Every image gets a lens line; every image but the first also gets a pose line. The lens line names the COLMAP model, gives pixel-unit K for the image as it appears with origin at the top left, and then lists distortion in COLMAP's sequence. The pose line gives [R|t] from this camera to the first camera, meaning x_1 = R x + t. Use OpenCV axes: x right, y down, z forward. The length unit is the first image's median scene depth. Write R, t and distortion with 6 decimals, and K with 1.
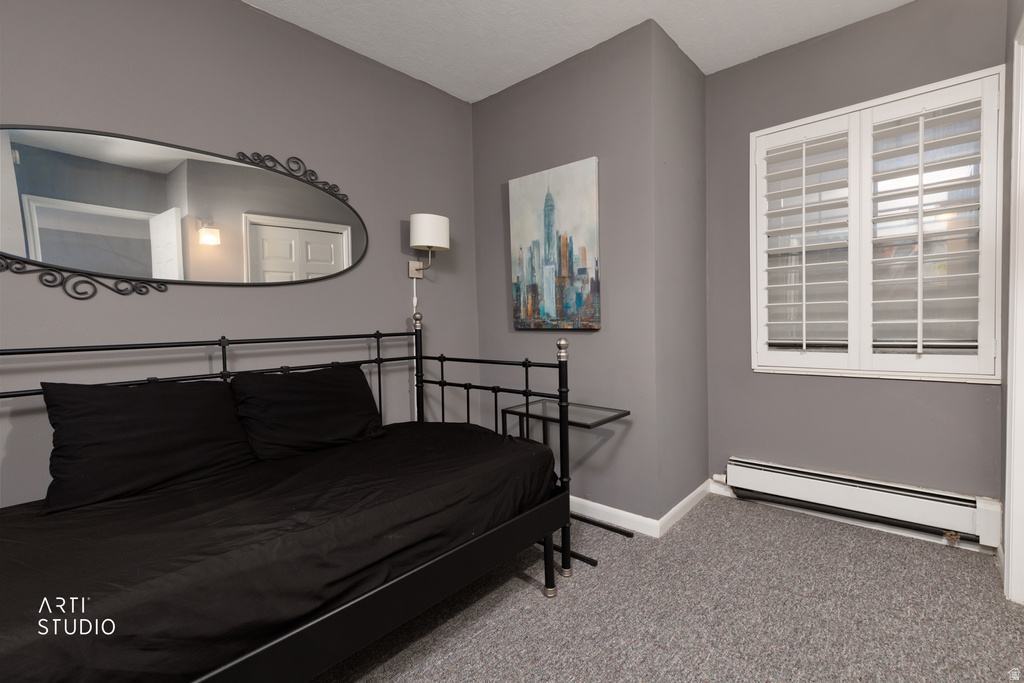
lens RADIAL K [[455.2, 0, 515.5], [0, 455.2, 339.2], [0, 0, 1]] dist [0.006692, -0.001544]
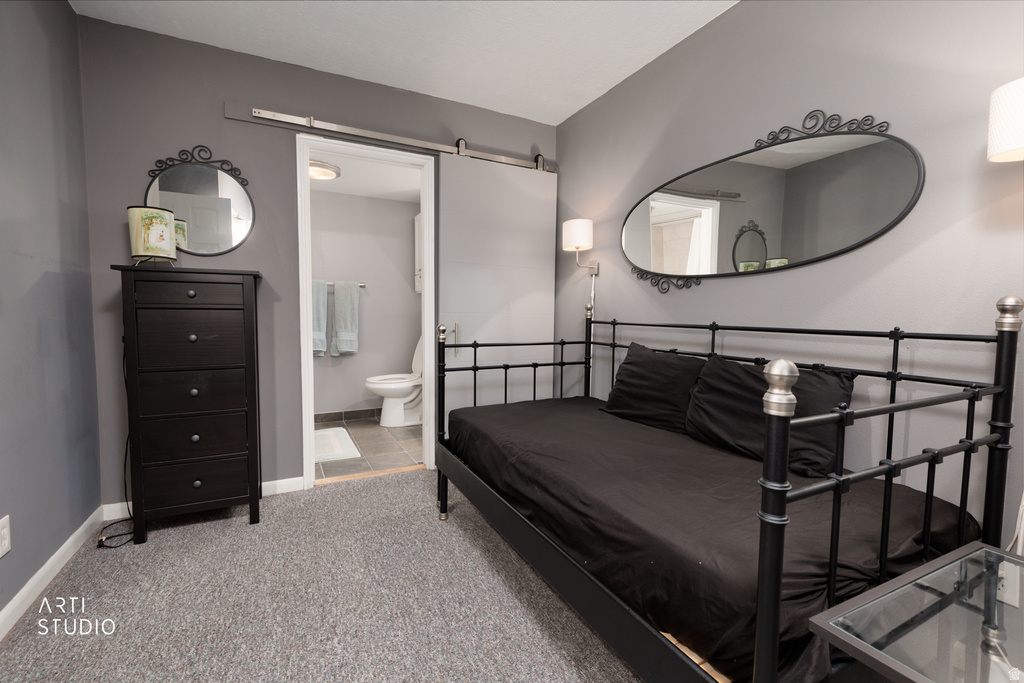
lens RADIAL K [[441.7, 0, 510.4], [0, 441.7, 336.8], [0, 0, 1]] dist [0.000901, -0.000292]
pose [[-0.363063, 0.075288, -0.928718, 0.506841], [-0.037567, 0.994737, 0.095326, -0.049530], [0.931007, 0.069499, -0.358324, 0.832382]]
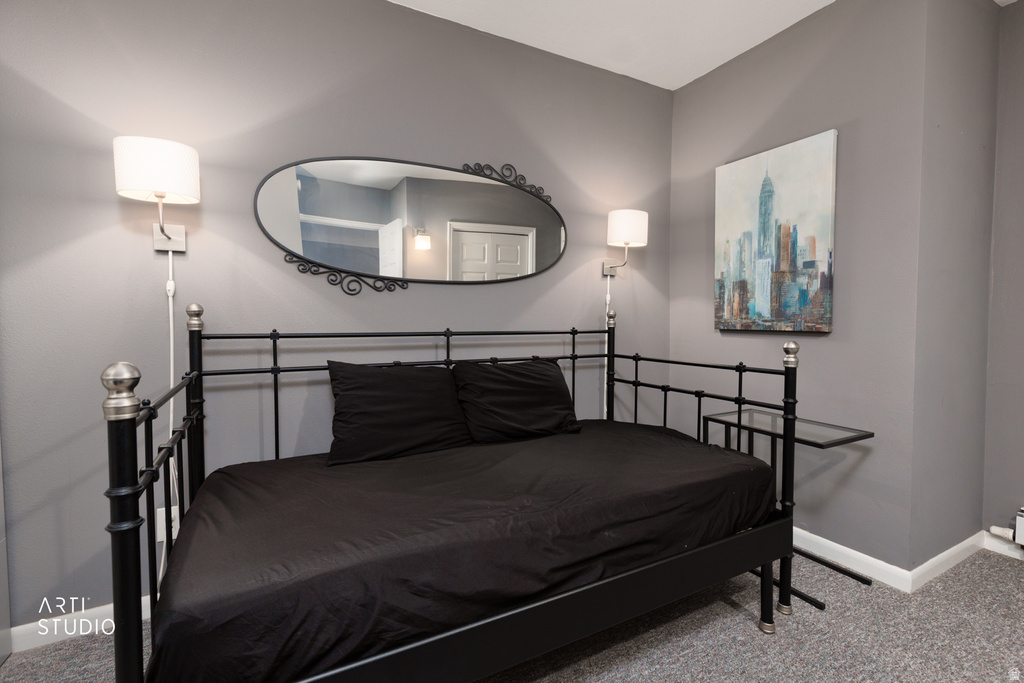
lens RADIAL K [[455.2, 0, 515.5], [0, 455.2, 339.2], [0, 0, 1]] dist [0.006692, -0.001544]
pose [[0.938712, 0.035573, -0.342861, -0.086018], [-0.035245, 0.999353, 0.007188, 0.005963], [0.342895, 0.005337, 0.939359, -0.002124]]
